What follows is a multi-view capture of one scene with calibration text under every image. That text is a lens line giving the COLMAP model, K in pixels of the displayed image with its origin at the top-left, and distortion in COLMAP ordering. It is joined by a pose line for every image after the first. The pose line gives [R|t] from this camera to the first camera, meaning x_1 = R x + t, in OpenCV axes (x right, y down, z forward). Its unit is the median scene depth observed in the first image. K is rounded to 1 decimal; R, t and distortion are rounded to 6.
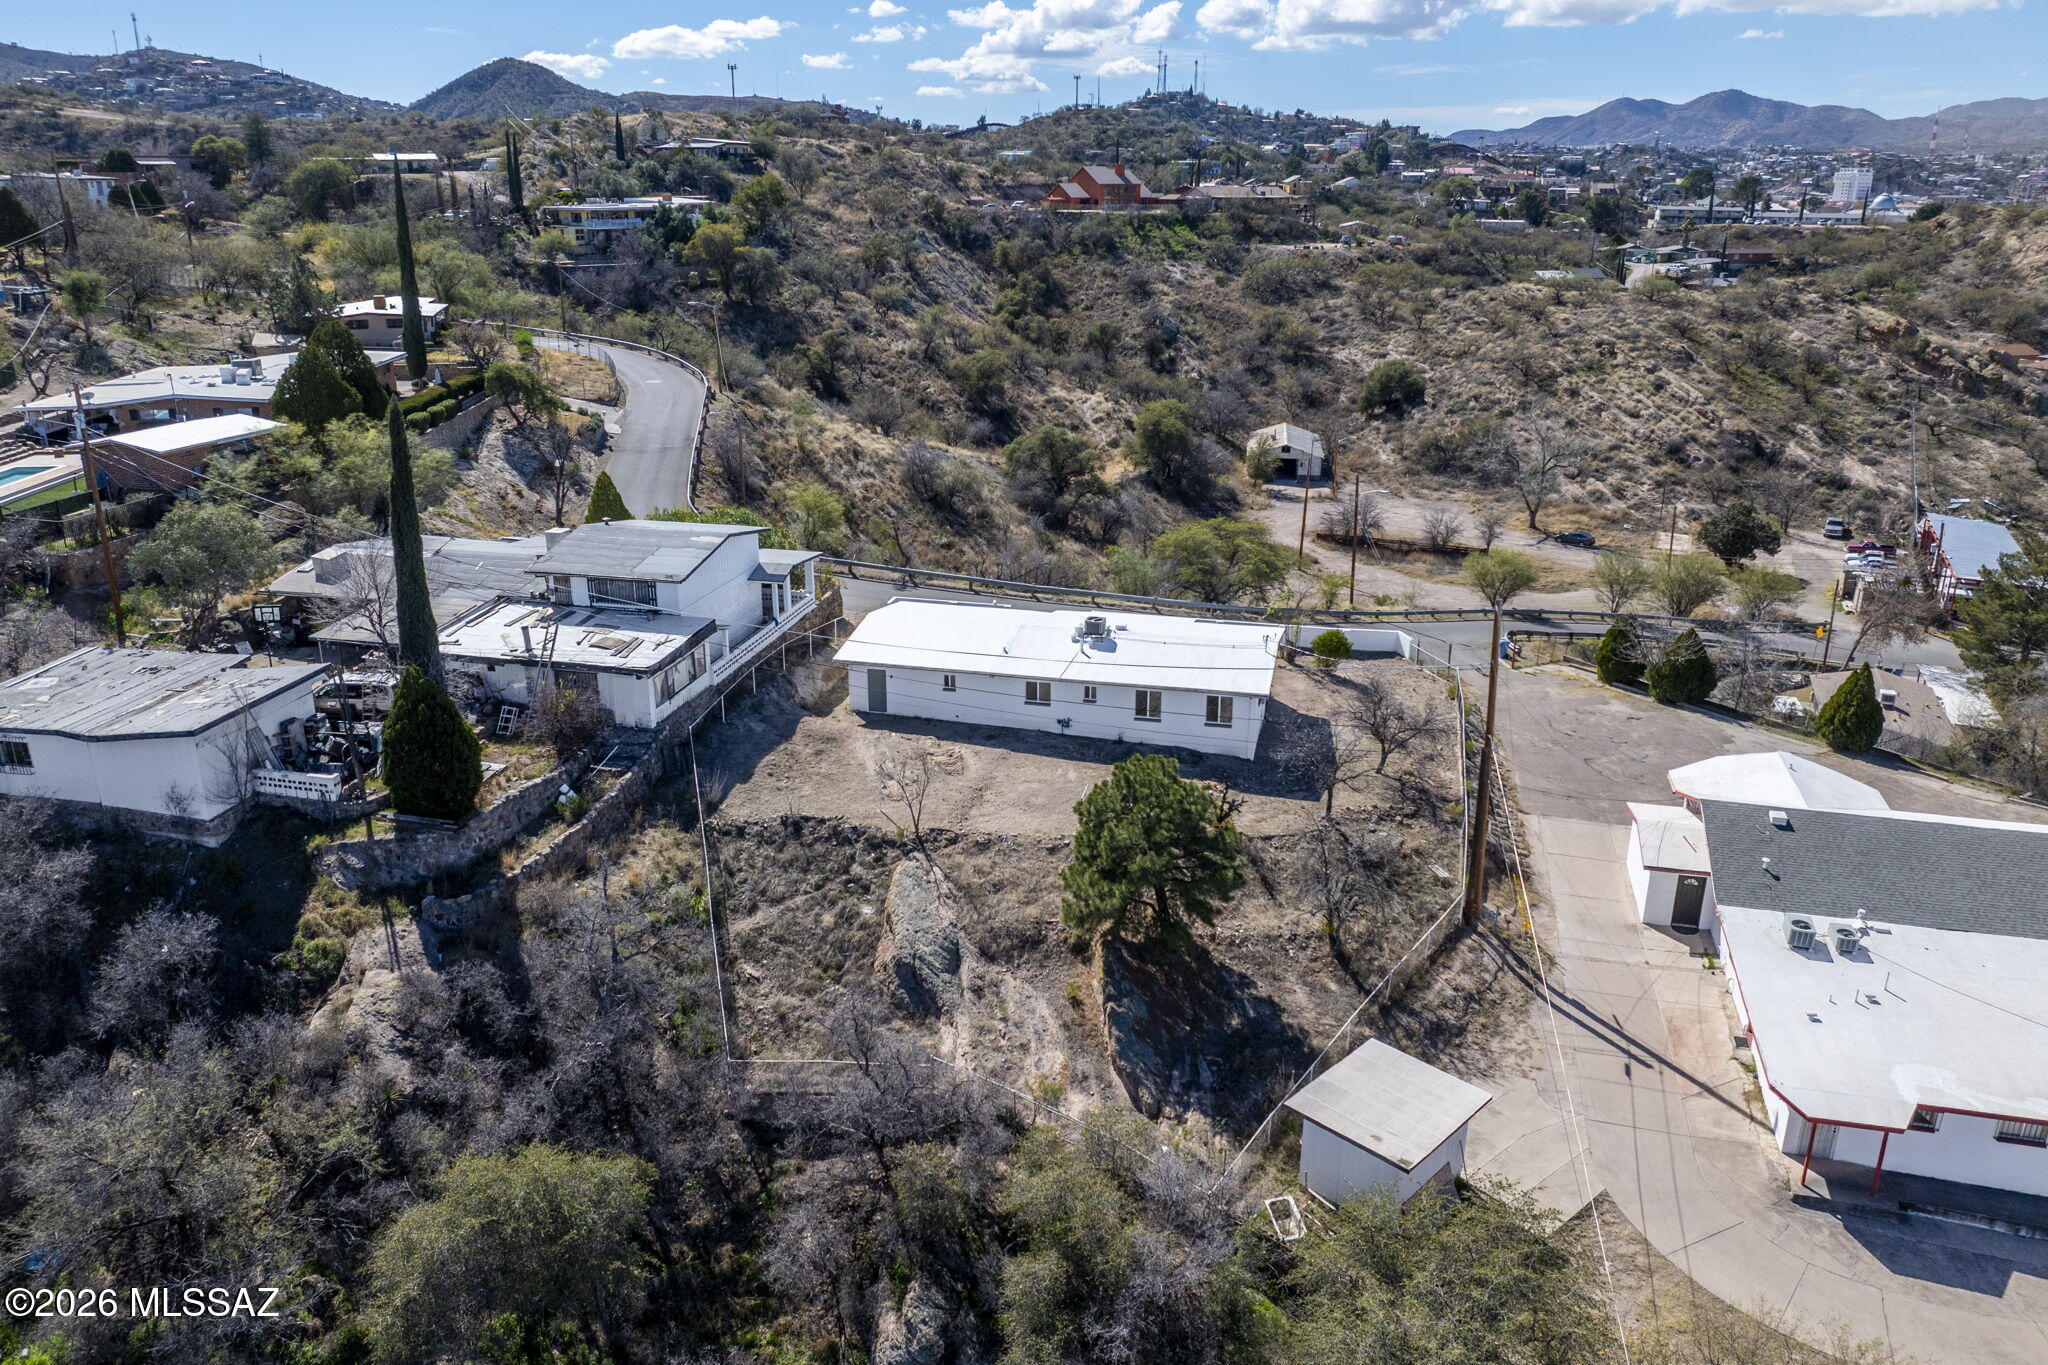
lens RADIAL K [[1469.3, 0, 1020.7], [0, 1469.3, 657.5], [0, 0, 1]] dist [-0.023404, -0.024893]
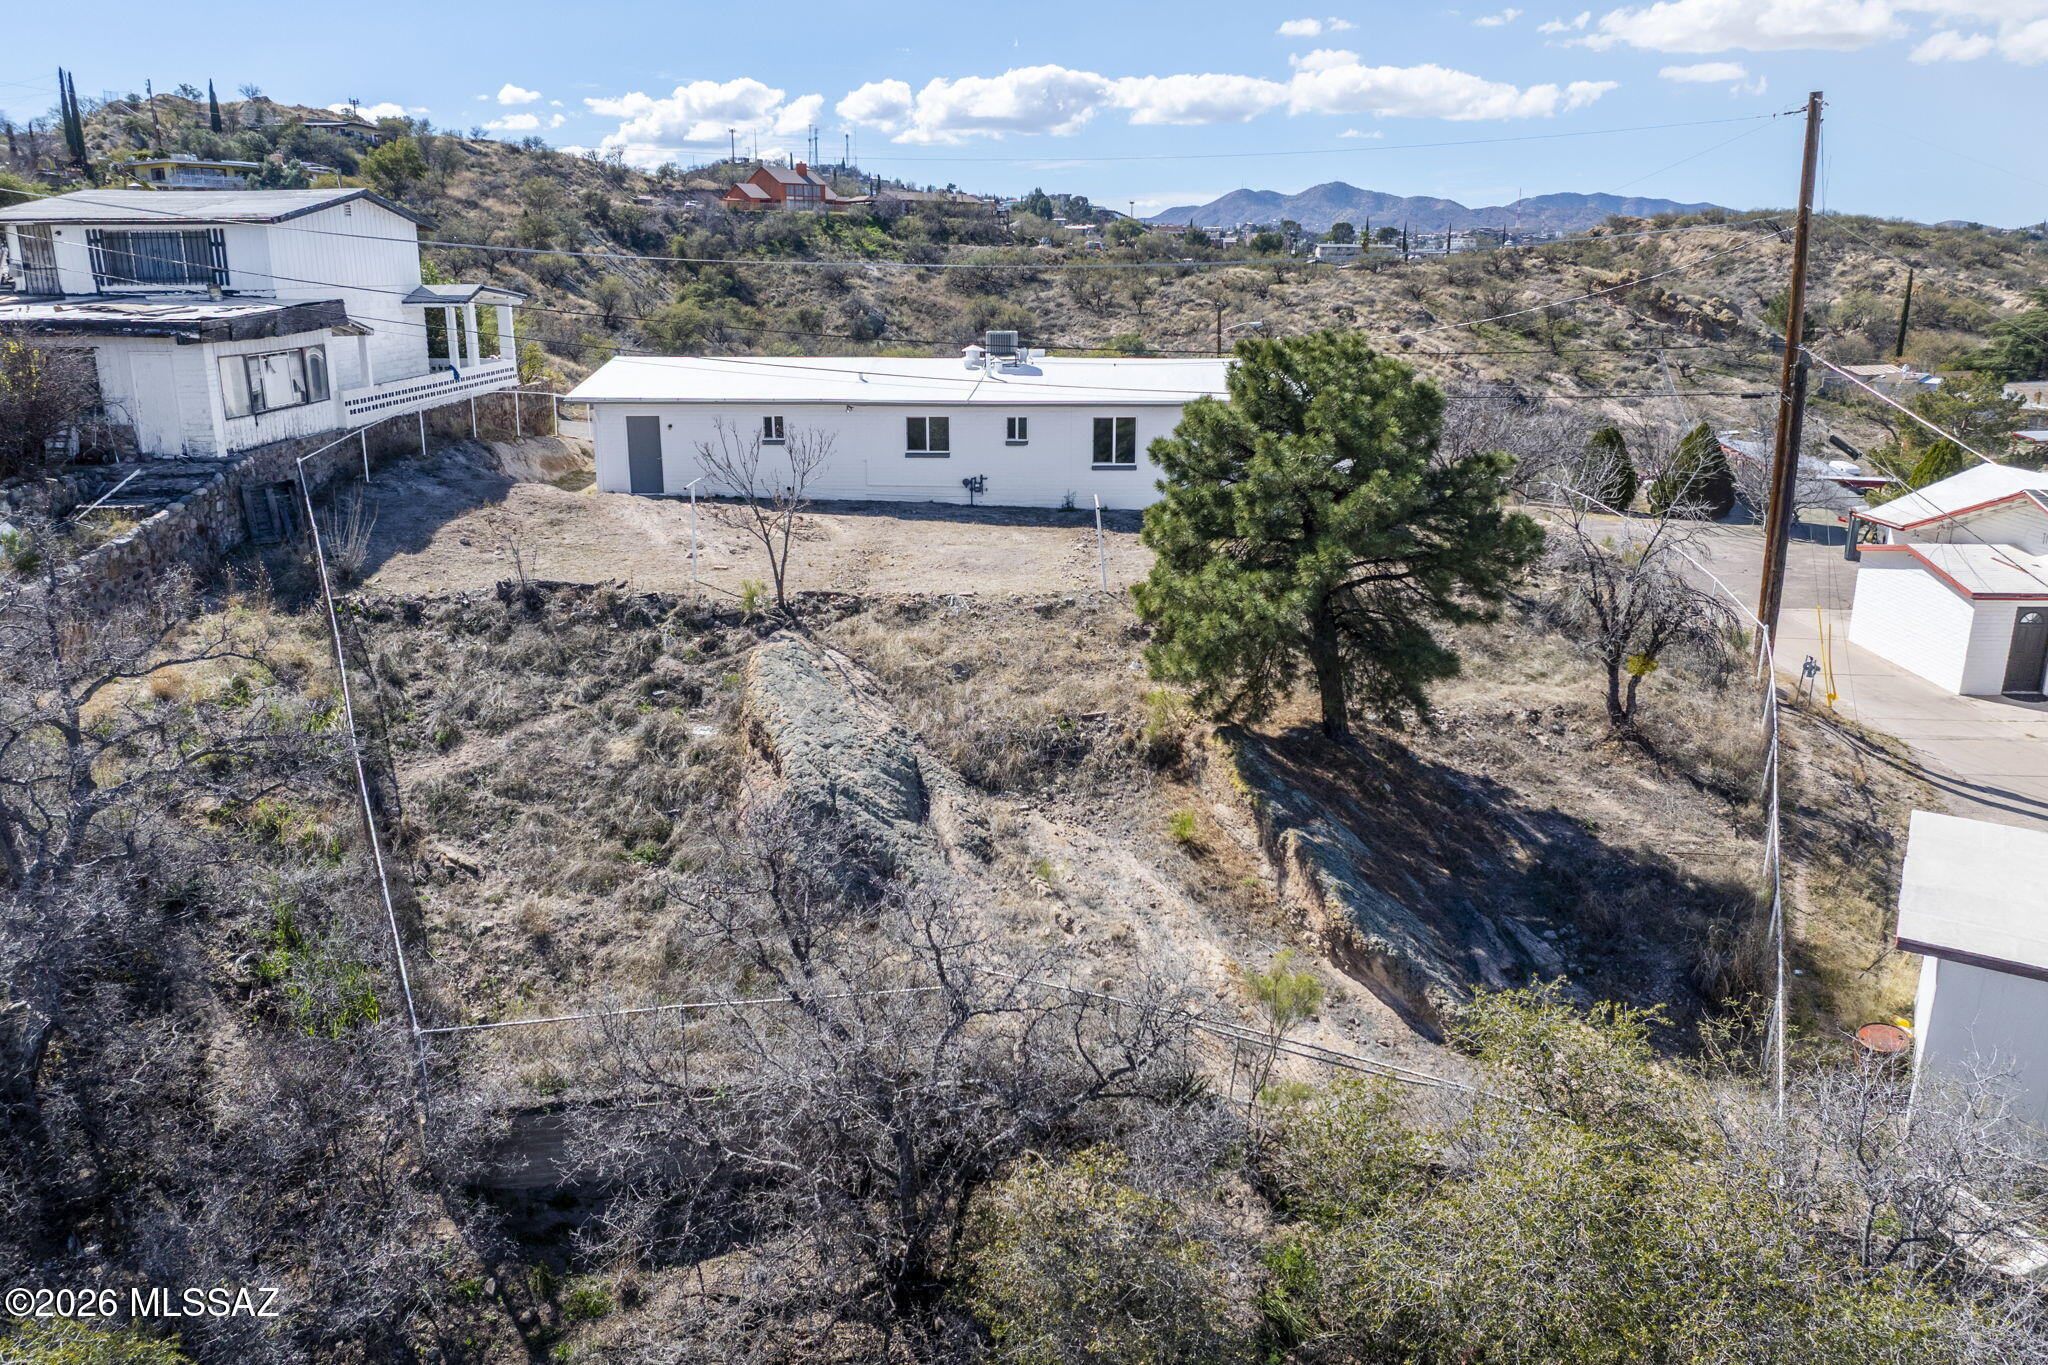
lens RADIAL K [[1469.3, 0, 1020.7], [0, 1469.3, 657.5], [0, 0, 1]] dist [-0.023404, -0.024893]
pose [[0.974010, -0.055988, 0.219476, -0.090487], [0.068444, 0.996423, -0.049563, 0.151197], [-0.215916, 0.063297, 0.974358, 0.431340]]
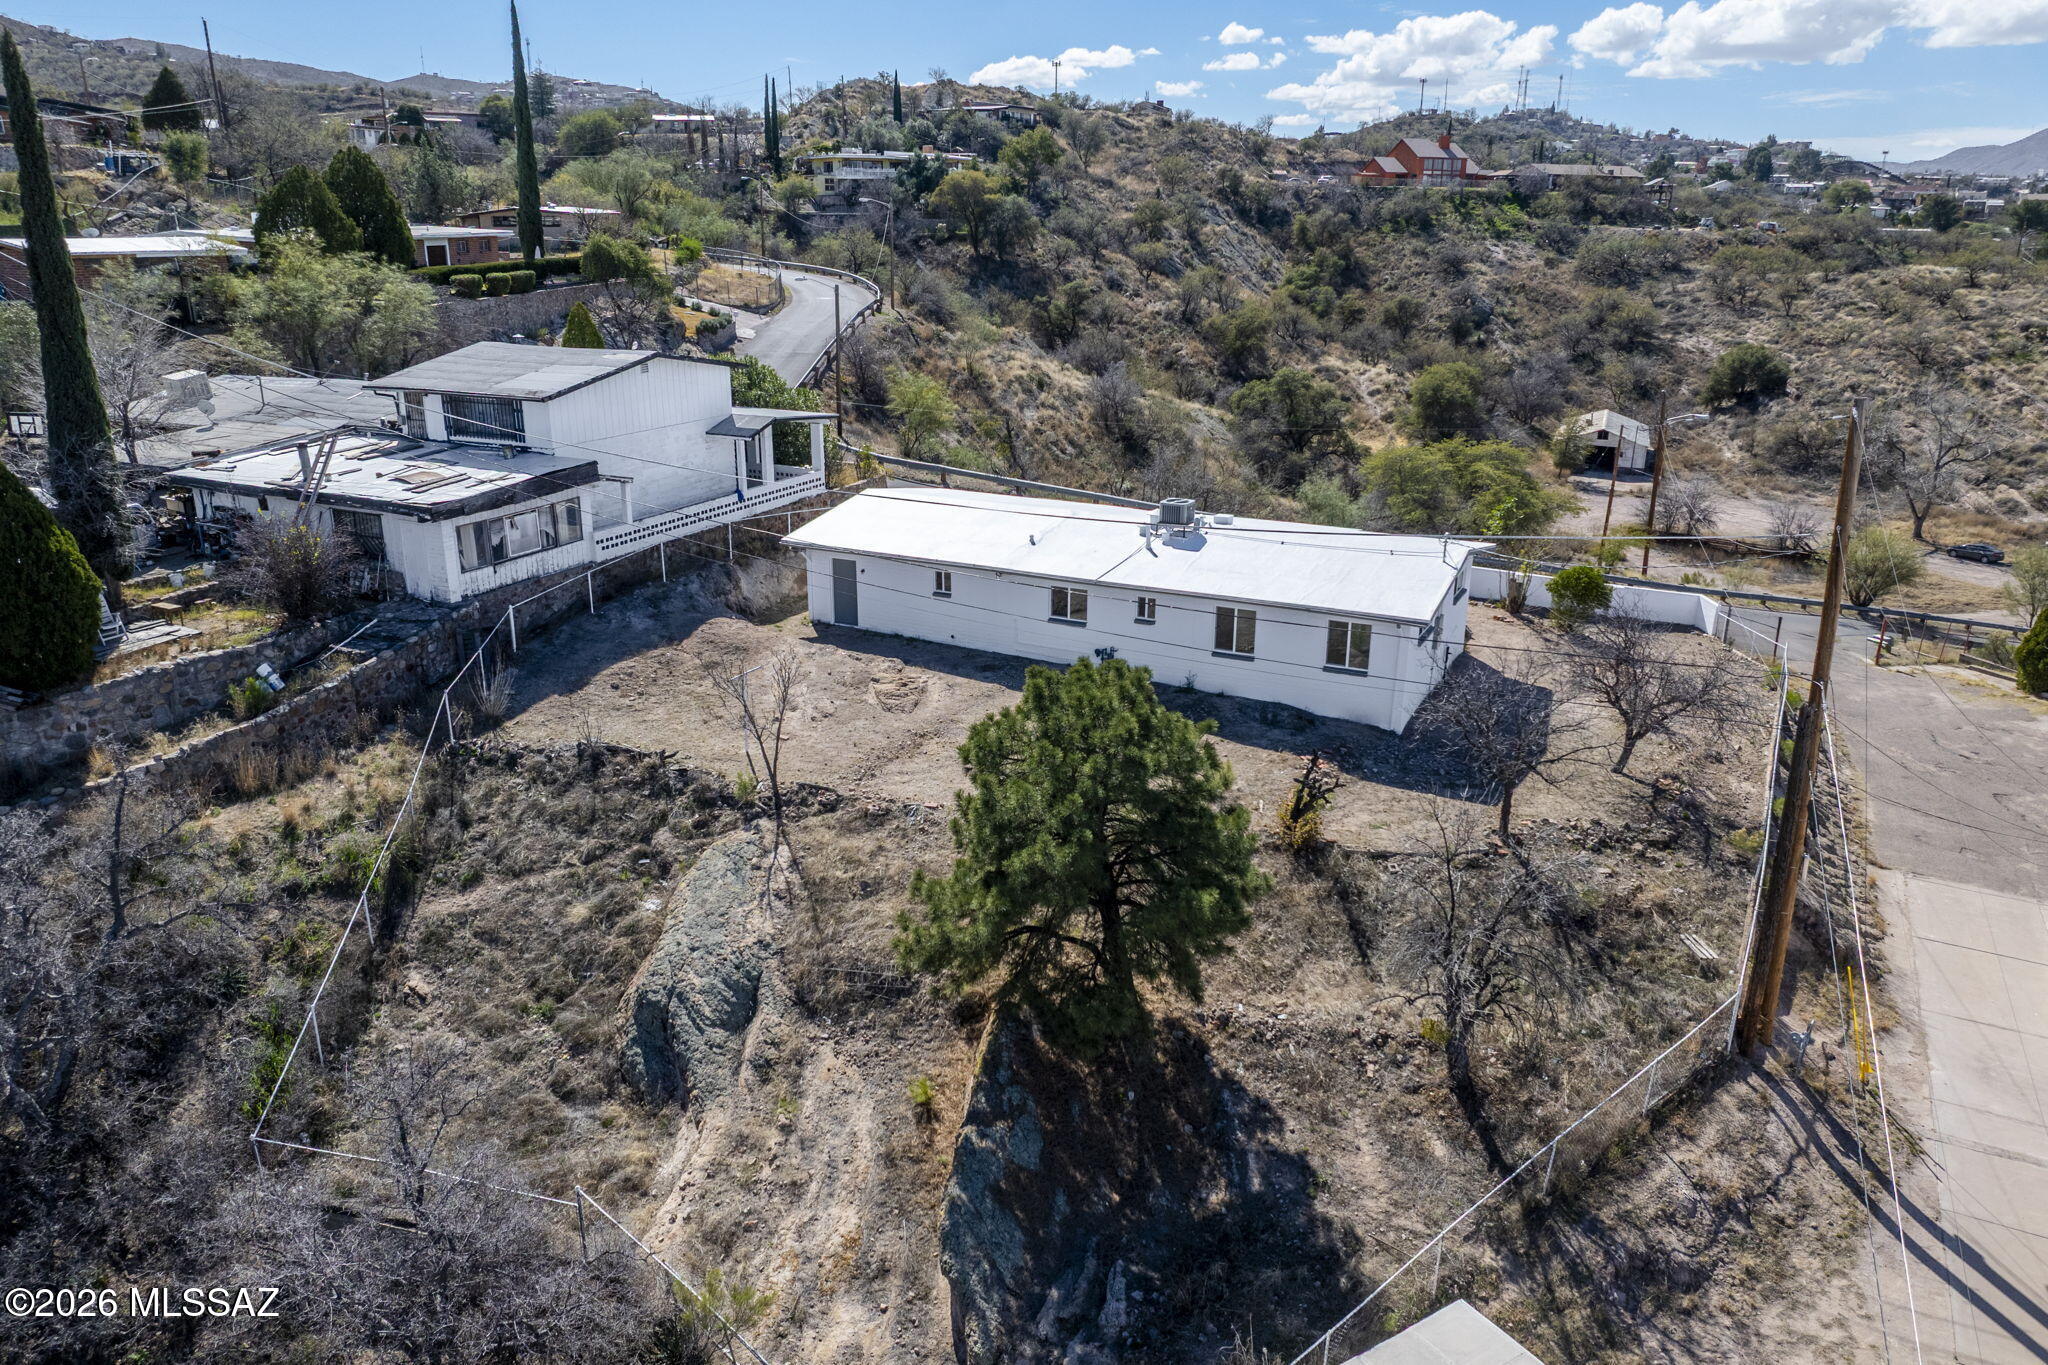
lens RADIAL K [[1470.1, 0, 1020.7], [0, 1470.1, 705.7], [0, 0, 1]] dist [-0.044252, 0.008277]
pose [[0.975211, 0.076165, -0.207755, 0.132099], [-0.073849, 0.997090, 0.018893, 0.059446], [0.208589, -0.003082, 0.977998, 0.384513]]
